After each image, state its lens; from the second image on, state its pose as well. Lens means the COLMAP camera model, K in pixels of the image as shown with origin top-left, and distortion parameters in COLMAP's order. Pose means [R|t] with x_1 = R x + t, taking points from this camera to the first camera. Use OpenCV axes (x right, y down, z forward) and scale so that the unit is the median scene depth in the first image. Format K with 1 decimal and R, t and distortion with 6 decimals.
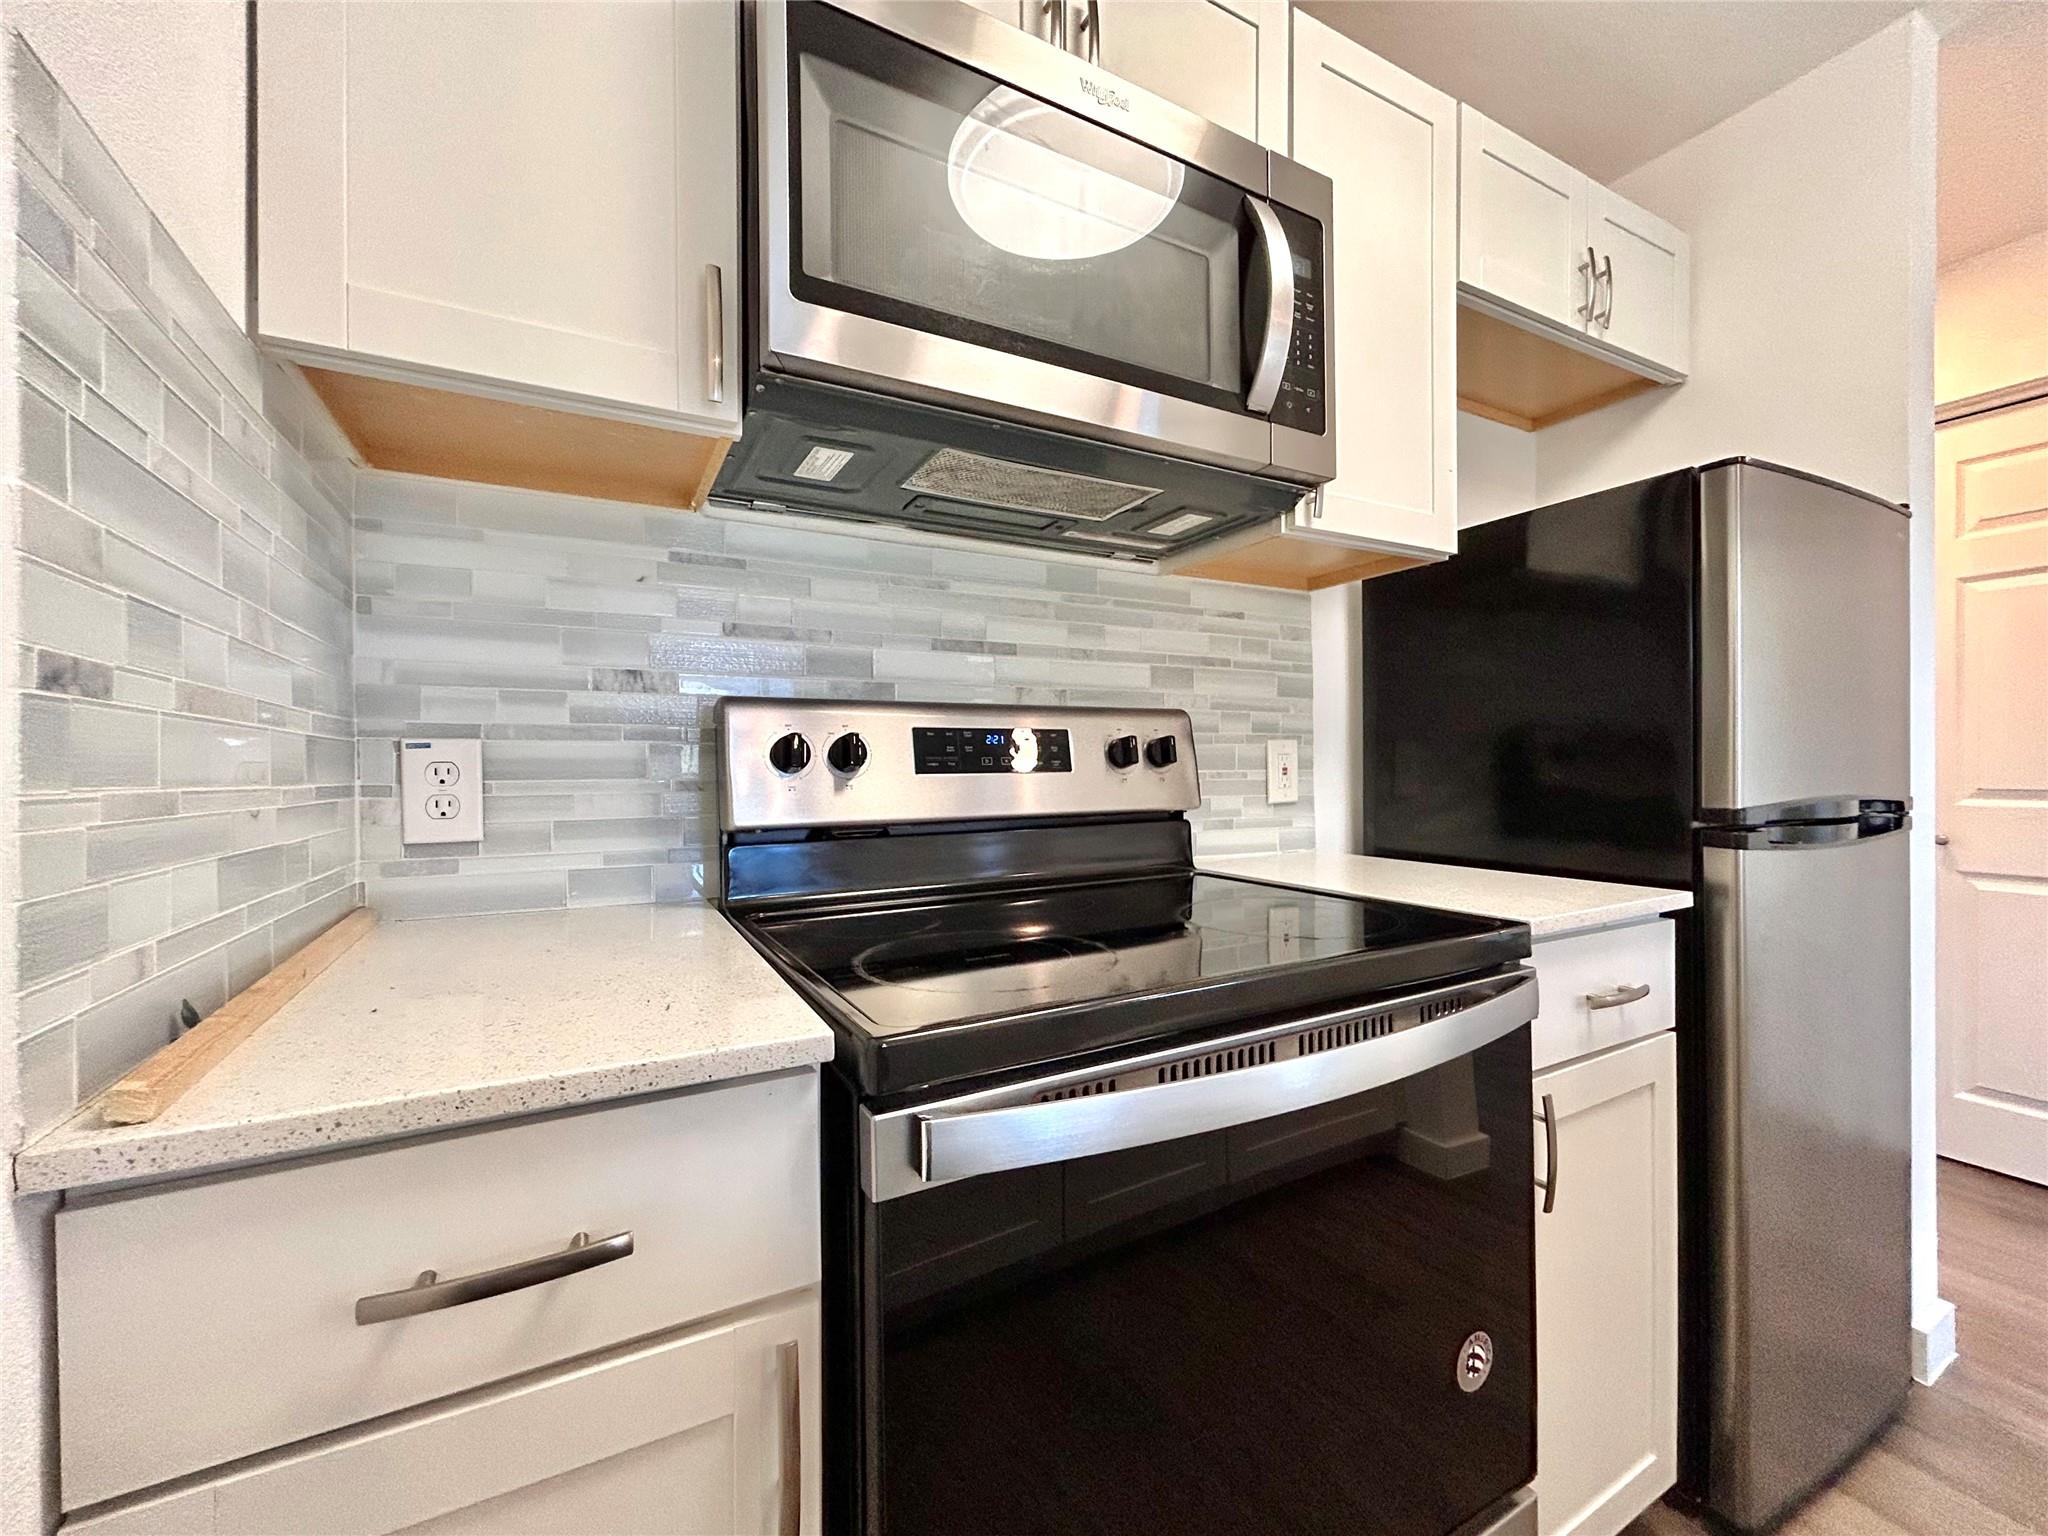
lens RADIAL K [[828.4, 0, 1024.0], [0, 828.4, 768.0], [0, 0, 1]] dist [-0.001918, -0.000270]
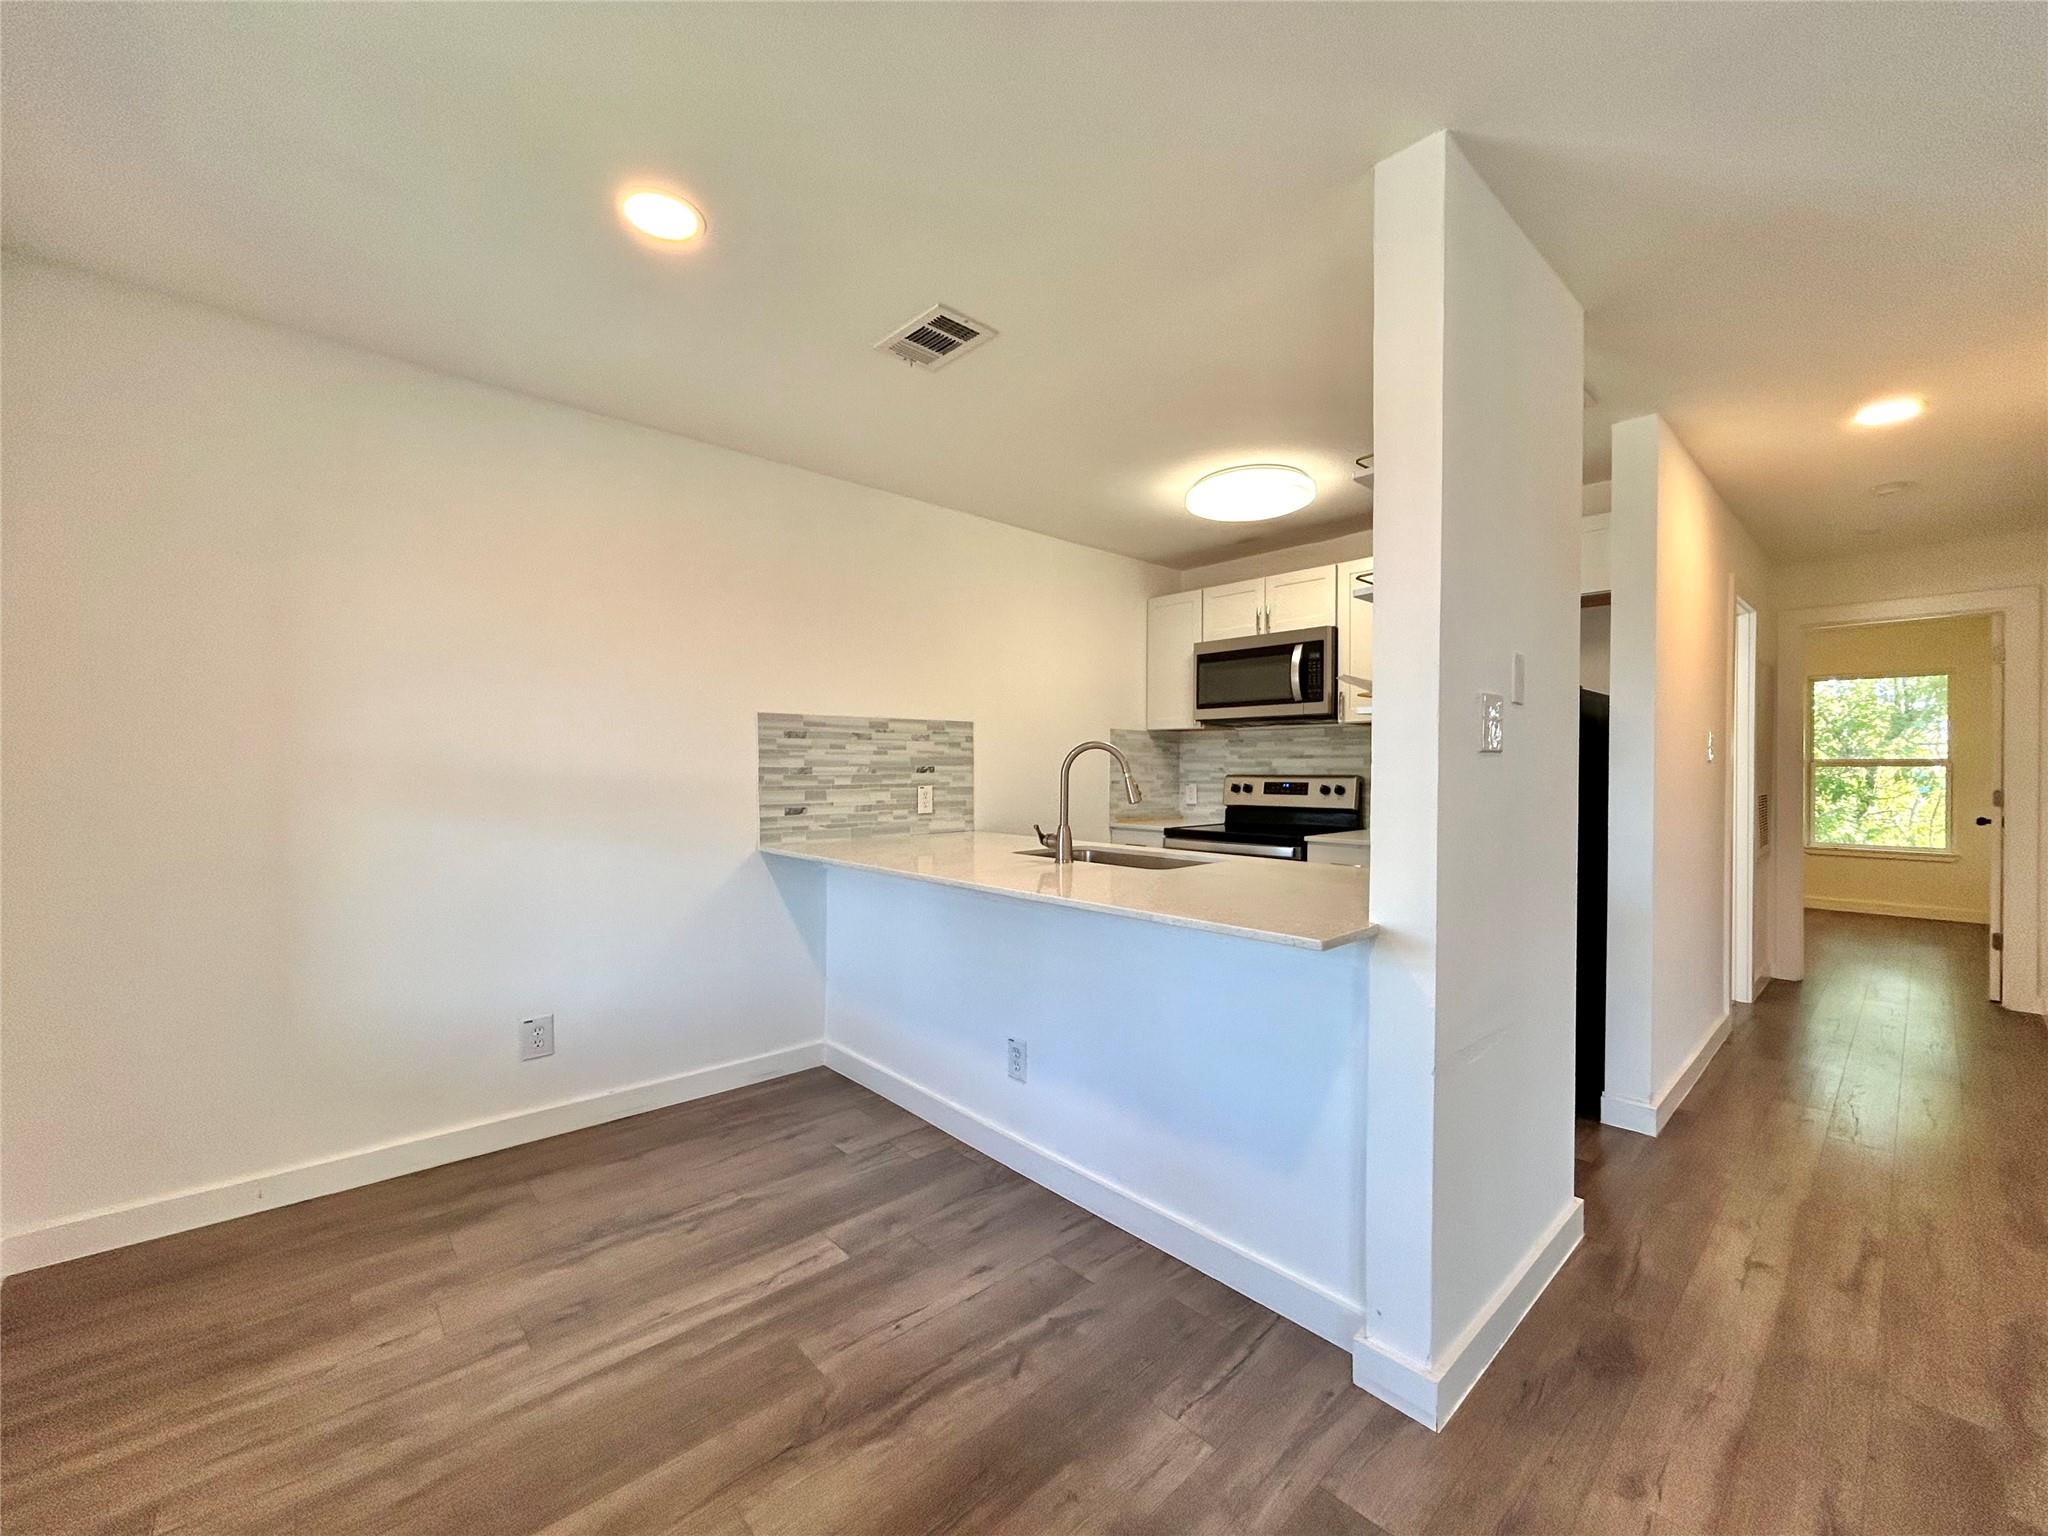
lens RADIAL K [[828.4, 0, 1024.0], [0, 828.4, 768.0], [0, 0, 1]] dist [-0.001918, -0.000270]
pose [[0.240452, 0.011145, -0.970597, 3.377460], [-0.006904, 0.999928, 0.009771, -0.145971], [0.970636, 0.004351, 0.240512, -1.027965]]
